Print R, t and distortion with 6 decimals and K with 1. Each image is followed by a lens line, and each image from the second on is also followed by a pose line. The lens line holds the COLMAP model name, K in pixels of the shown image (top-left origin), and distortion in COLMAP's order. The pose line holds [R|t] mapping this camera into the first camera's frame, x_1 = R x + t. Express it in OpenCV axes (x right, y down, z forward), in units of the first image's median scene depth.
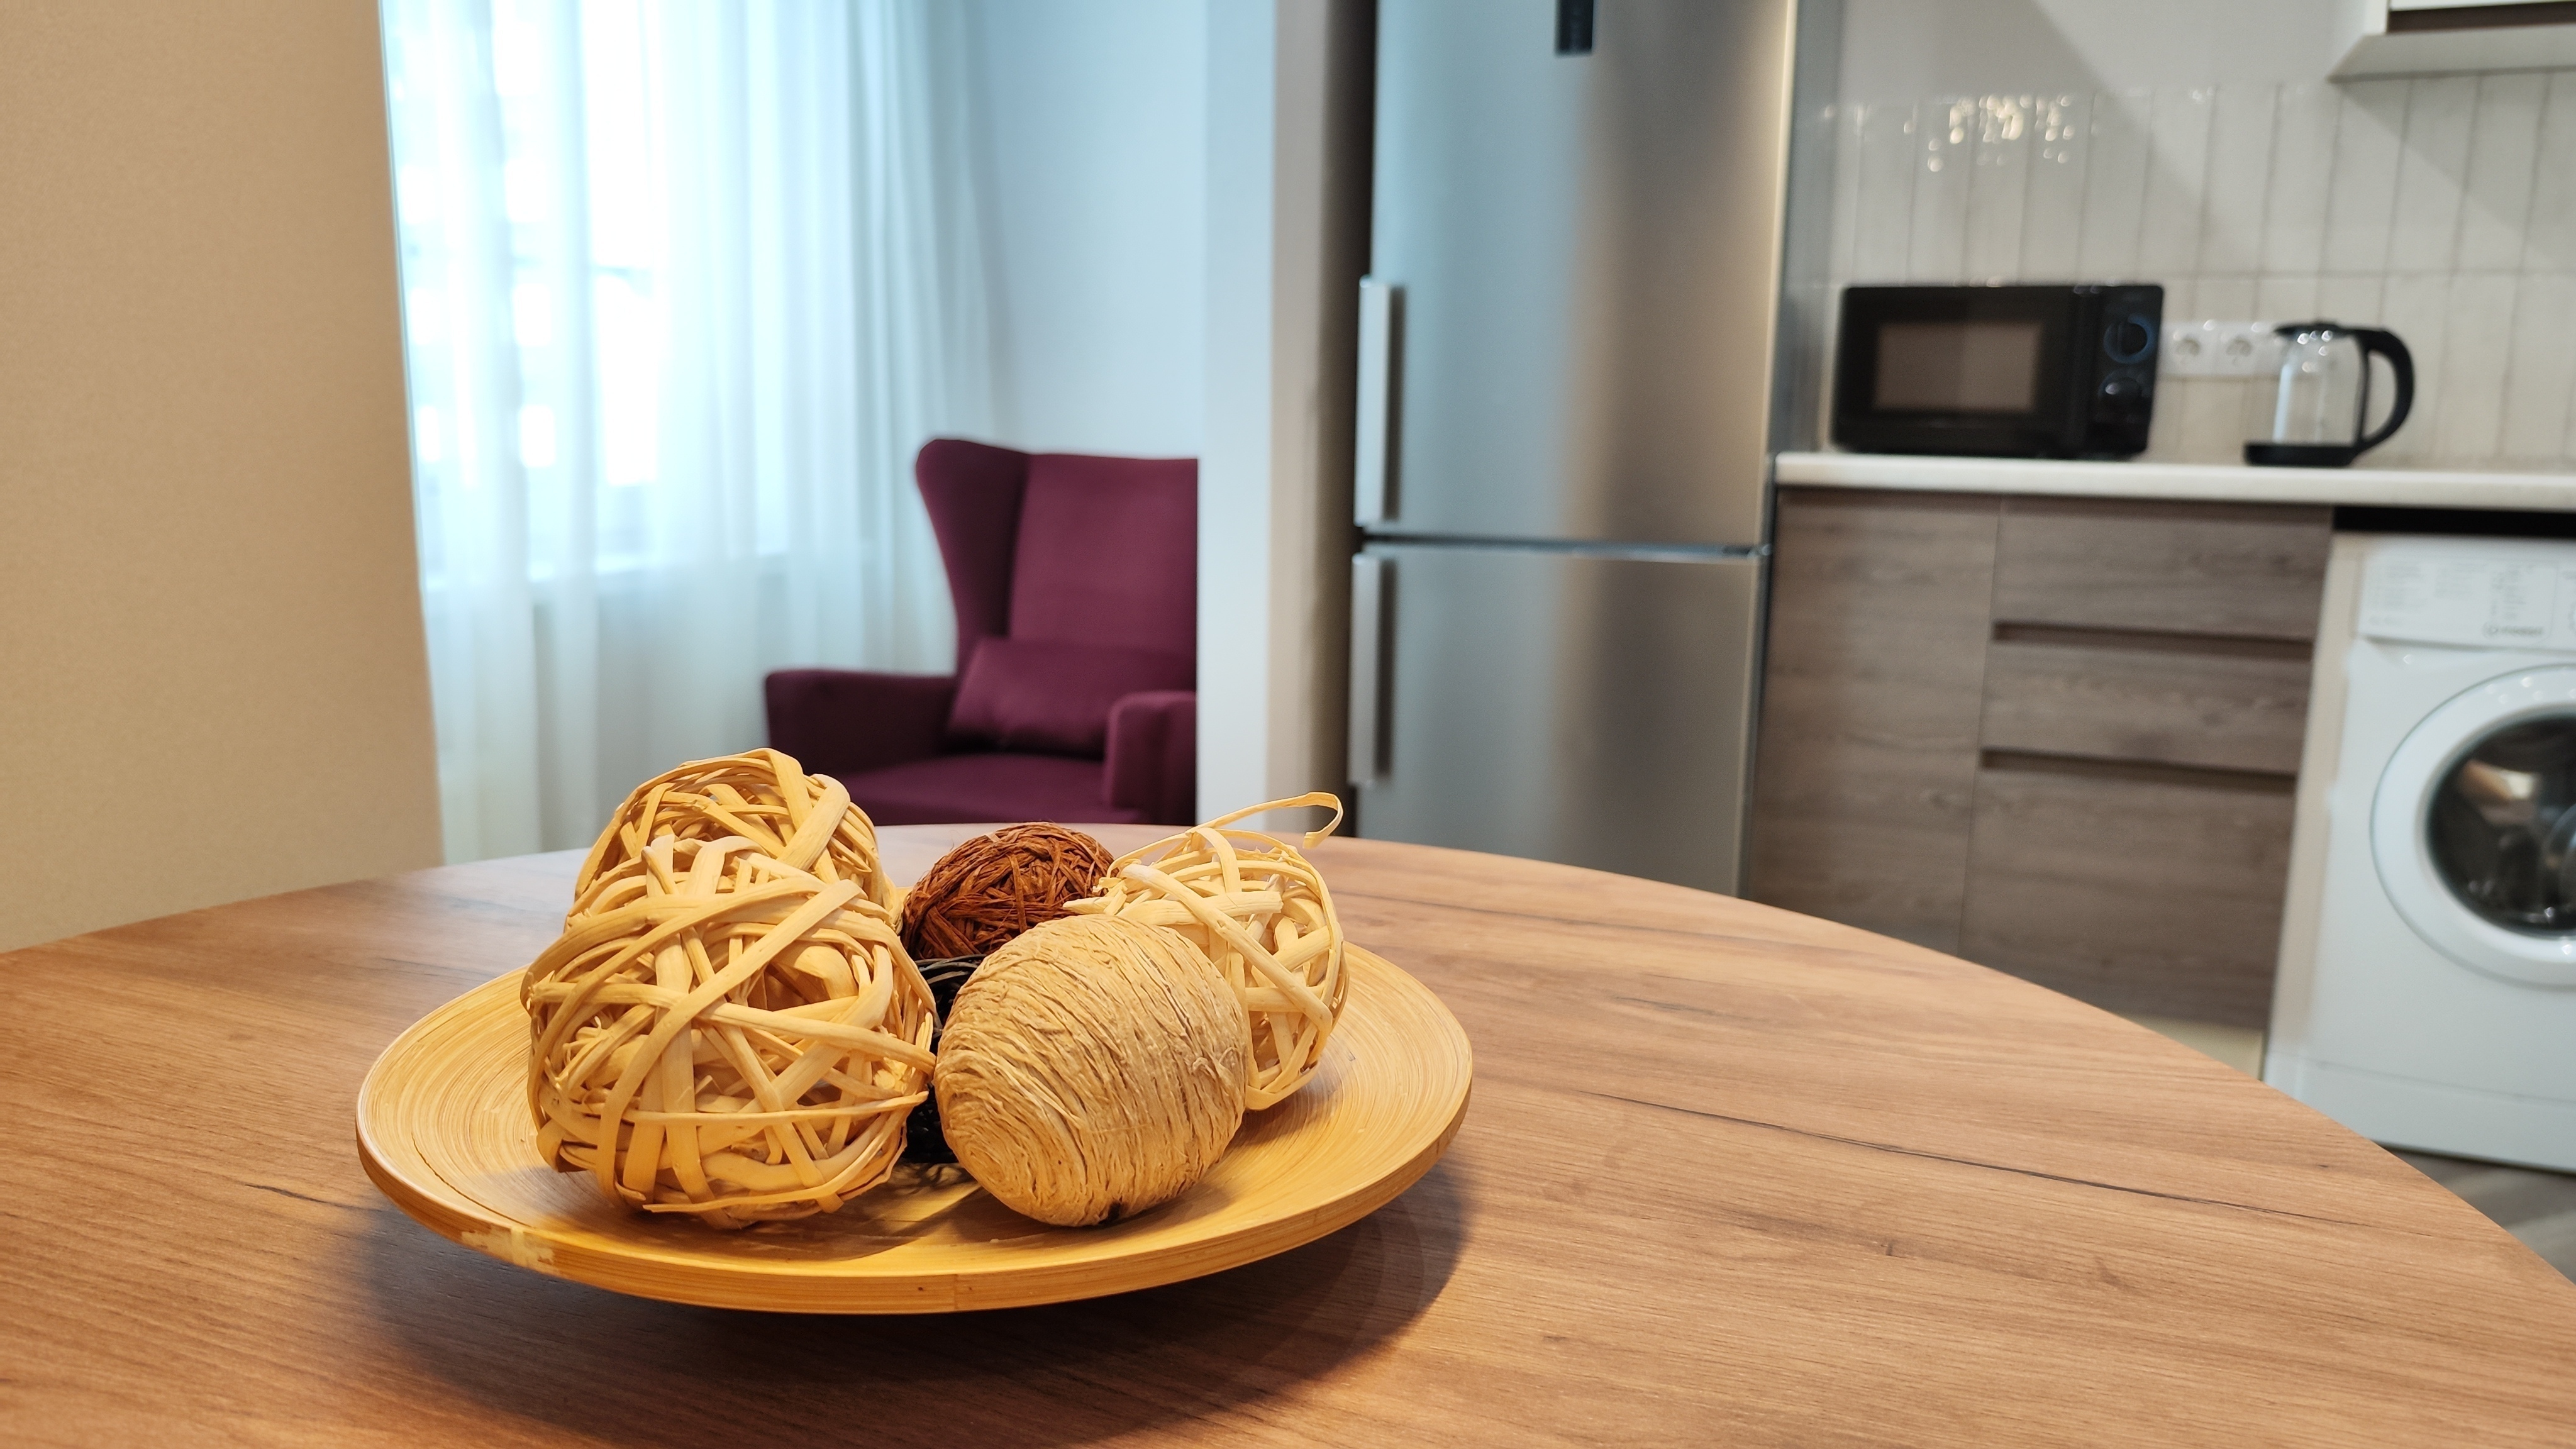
lens RADIAL K [[1793.6, 0, 1285.8], [0, 1793.6, 730.8], [0, 0, 1]] dist [0.001469, -0.000434]
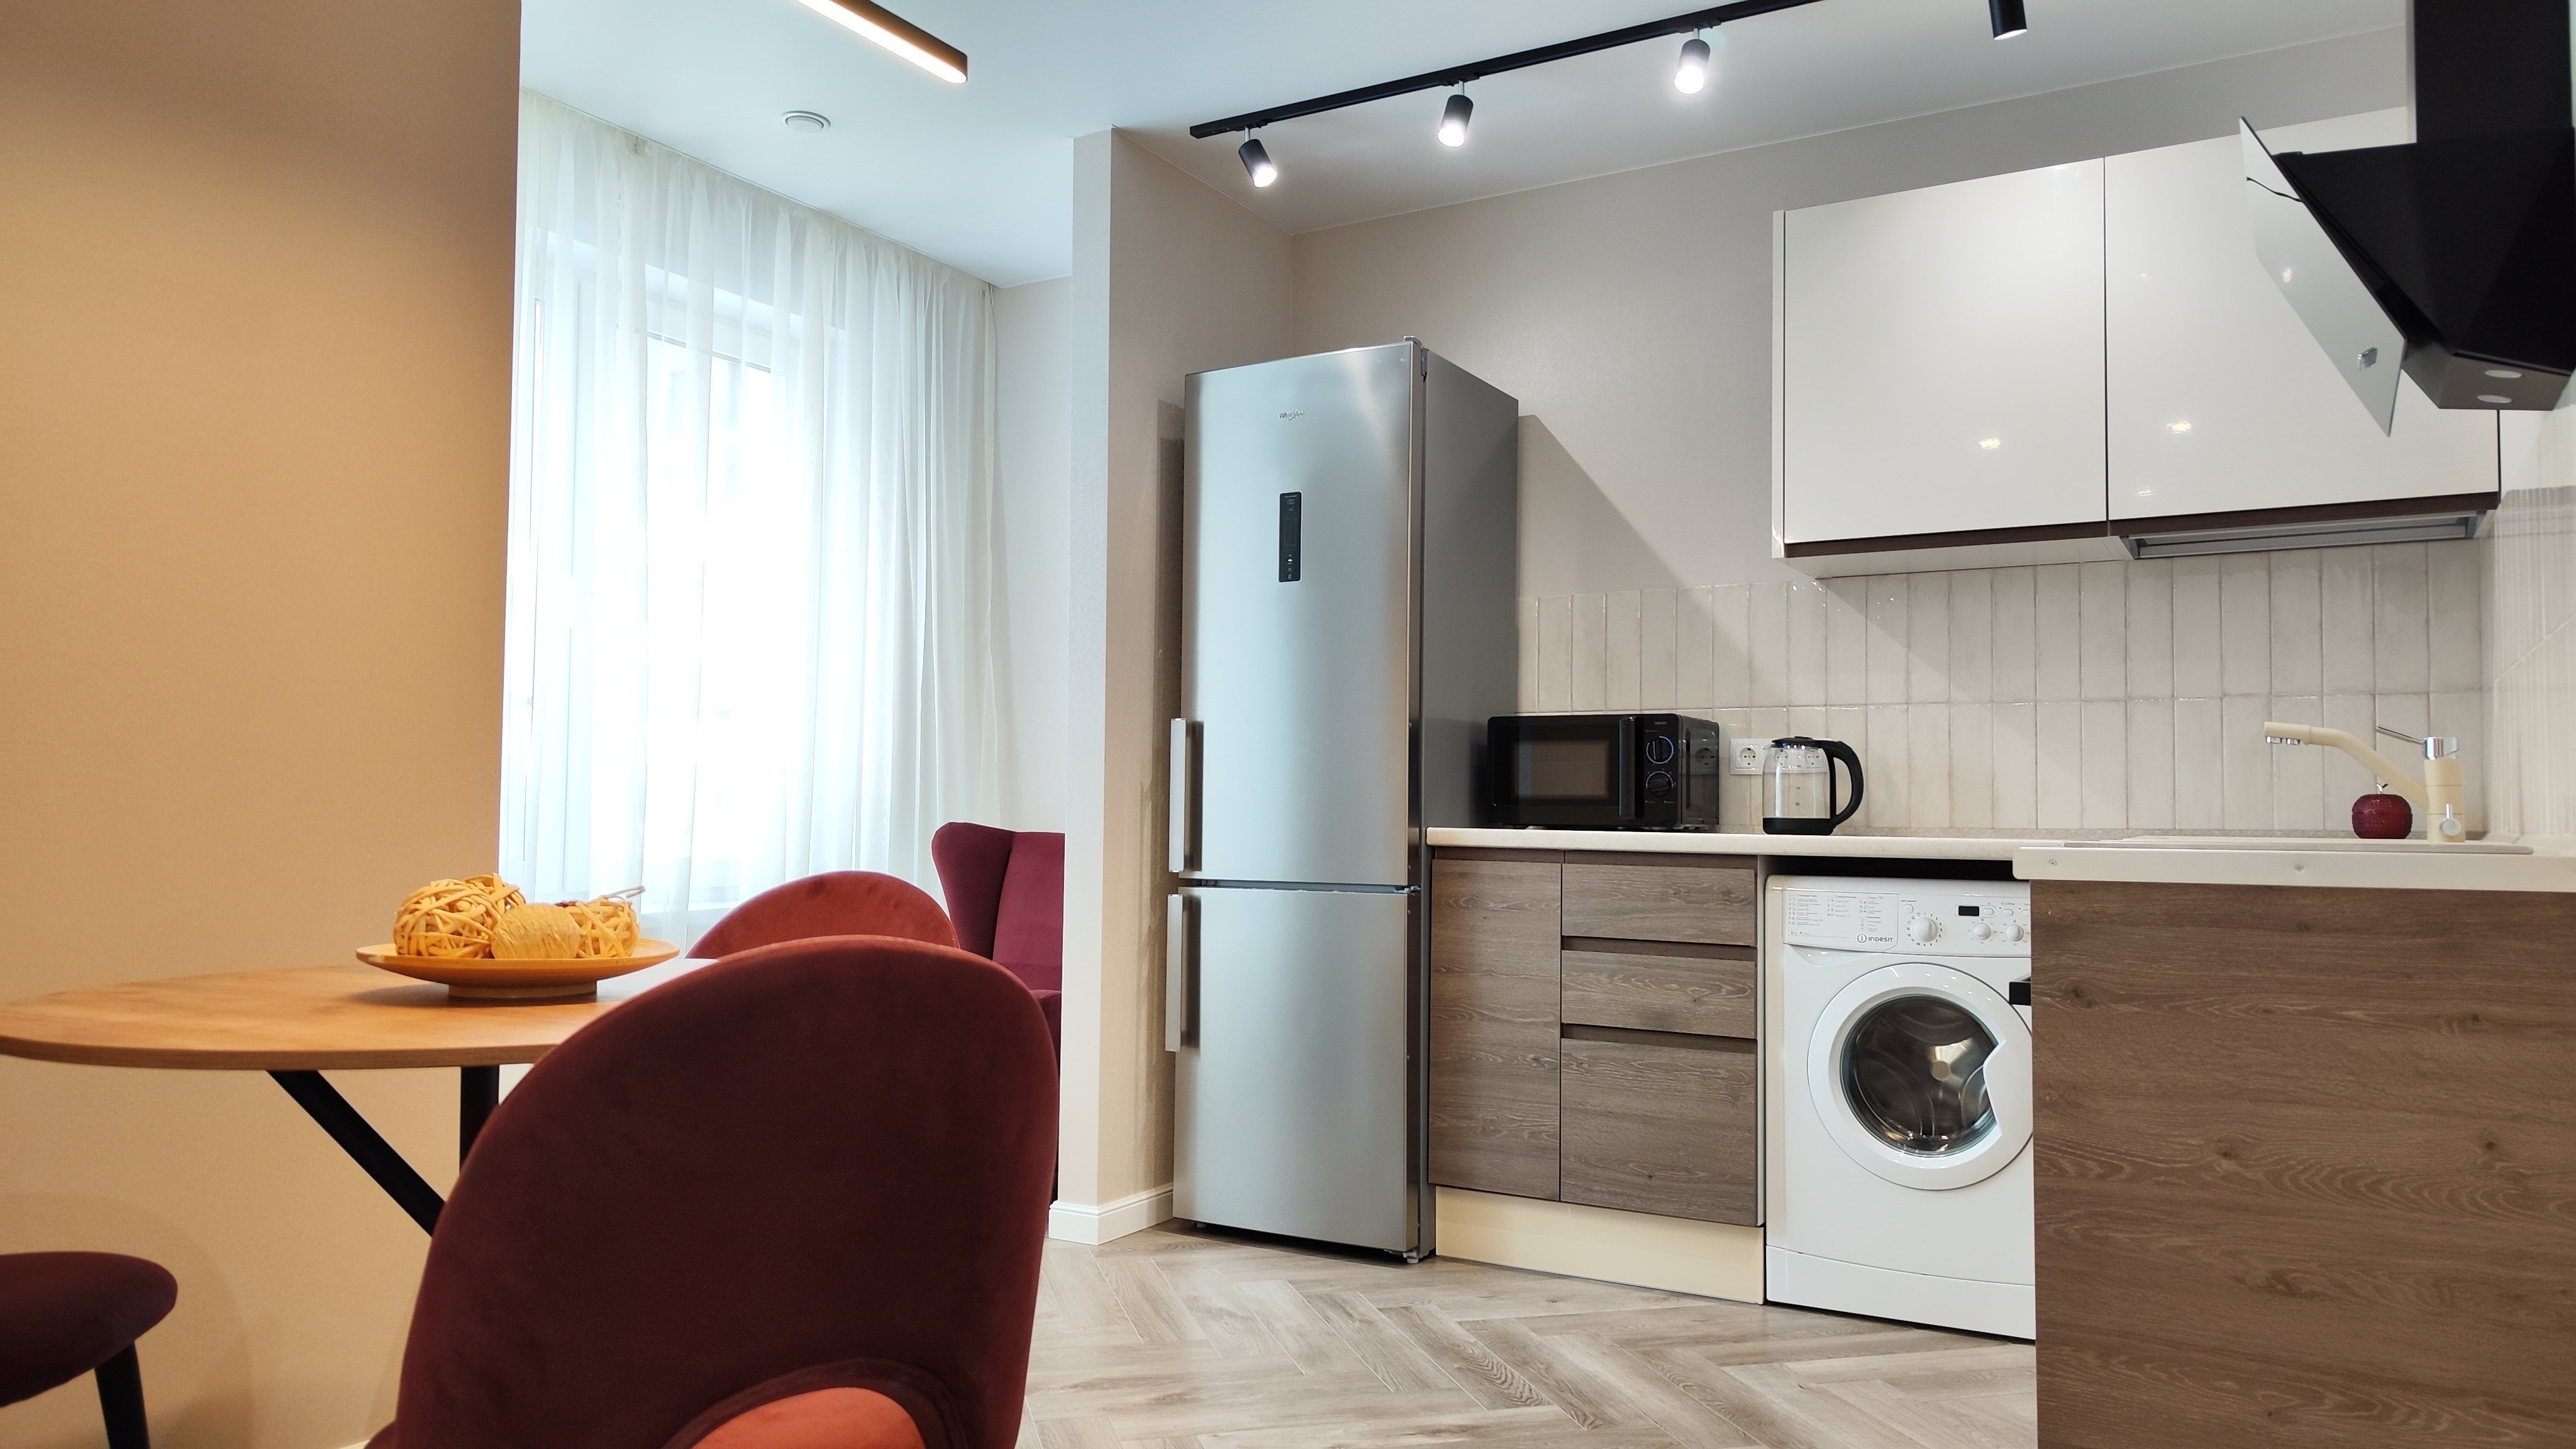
lens RADIAL K [[1724.2, 0, 1283.8], [0, 1724.2, 740.3], [0, 0, 1]] dist [0.080949, -0.147952]
pose [[0.990147, -0.009560, -0.139705, 0.356711], [-0.021786, 0.975001, -0.221128, 0.100294], [0.138326, 0.221993, 0.965187, -0.440532]]
